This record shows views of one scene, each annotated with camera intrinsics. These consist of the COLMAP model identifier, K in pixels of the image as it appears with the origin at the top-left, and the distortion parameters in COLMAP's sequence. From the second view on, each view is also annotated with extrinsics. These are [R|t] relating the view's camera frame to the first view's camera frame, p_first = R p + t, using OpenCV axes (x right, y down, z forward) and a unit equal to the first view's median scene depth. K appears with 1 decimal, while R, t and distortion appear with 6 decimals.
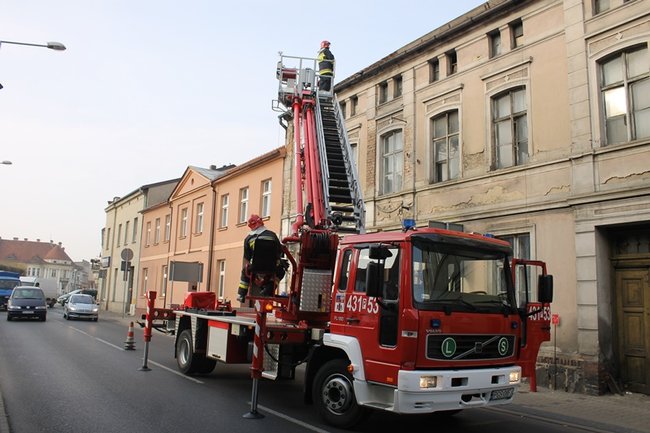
lens RADIAL K [[552.5, 0, 325.0], [0, 552.5, 216.5], [0, 0, 1]] dist [-0.171839, 0.162897]
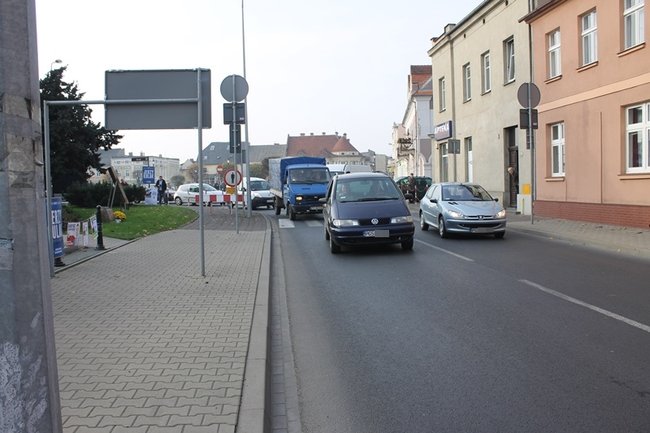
lens RADIAL K [[552.5, 0, 325.0], [0, 552.5, 216.5], [0, 0, 1]] dist [-0.171839, 0.162897]
pose [[0.879956, -0.033451, -0.473877, -0.762186], [0.132199, 0.975358, 0.176634, 0.169904], [0.456291, -0.218076, 0.862694, 1.199992]]
